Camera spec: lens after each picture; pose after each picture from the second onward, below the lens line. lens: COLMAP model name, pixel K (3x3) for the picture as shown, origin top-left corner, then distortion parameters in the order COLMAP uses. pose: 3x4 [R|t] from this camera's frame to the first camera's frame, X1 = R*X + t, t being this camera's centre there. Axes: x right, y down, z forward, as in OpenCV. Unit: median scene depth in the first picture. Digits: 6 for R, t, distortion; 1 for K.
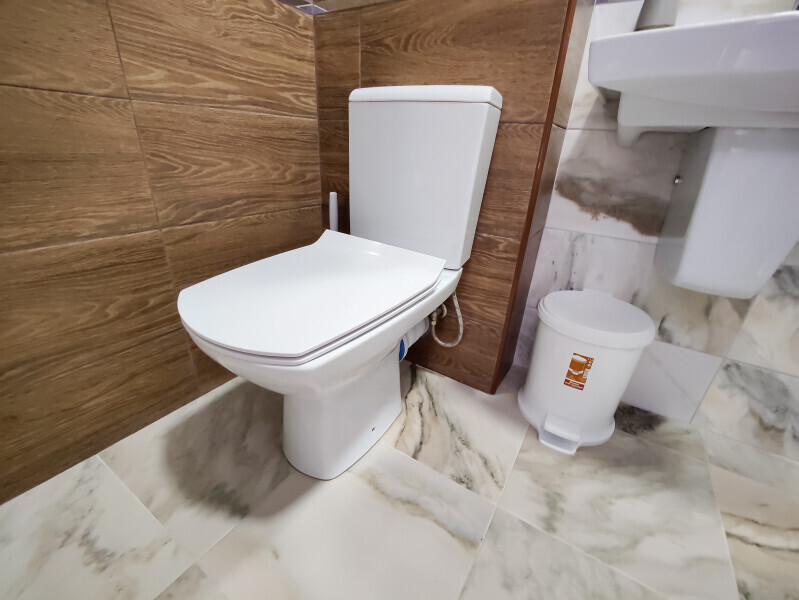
lens RADIAL K [[346.1, 0, 397.5], [0, 346.1, 304.5], [0, 0, 1]] dist [0.004383, -0.007098]
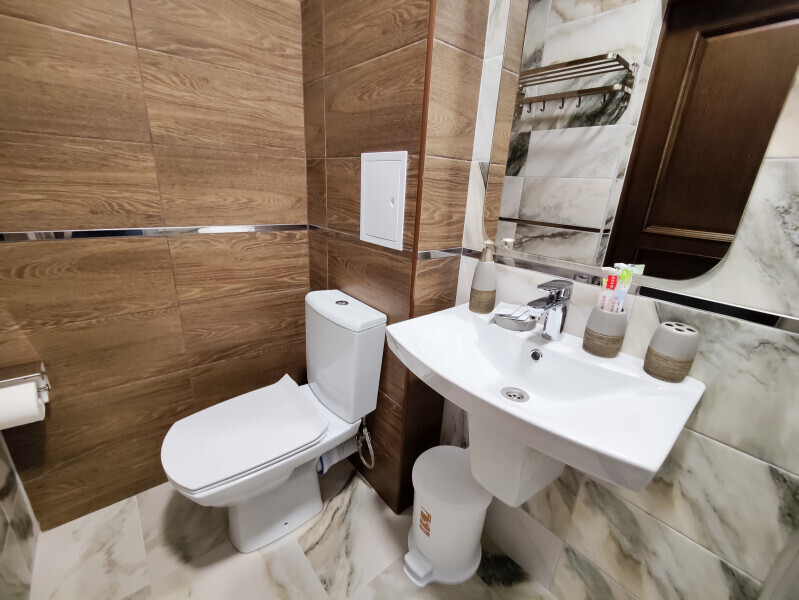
lens RADIAL K [[346.1, 0, 400.0], [0, 346.1, 303.5], [0, 0, 1]] dist [0.004383, -0.007098]
pose [[0.956279, 0.100373, -0.274692, 0.697650], [-0.132029, 0.986265, -0.099244, -0.469417], [0.260958, 0.131172, 0.956397, -0.378123]]
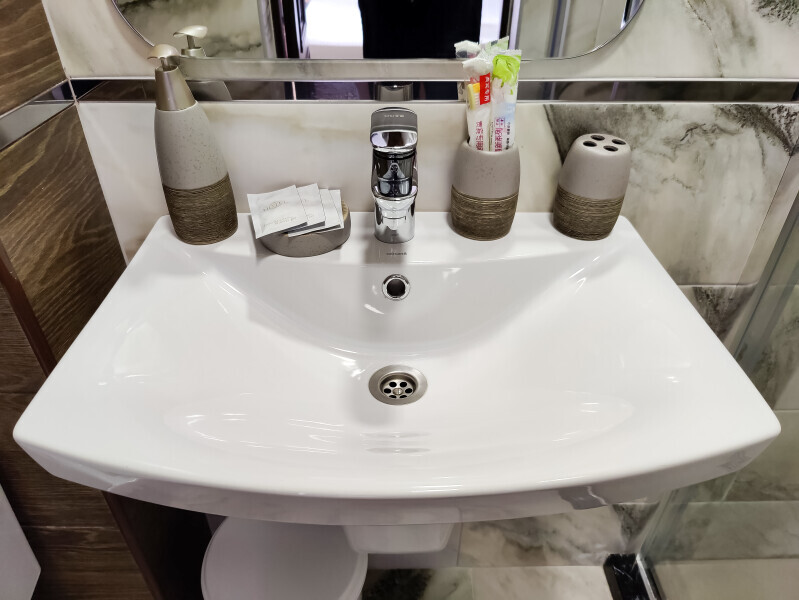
lens RADIAL K [[560.2, 0, 402.1], [0, 560.2, 295.6], [0, 0, 1]] dist [0.023451, -0.023012]
pose [[0.835327, -0.348160, 0.425457, 0.494459], [0.259939, 0.932063, 0.252370, -0.652619], [-0.484418, -0.100219, 0.869077, 0.044108]]
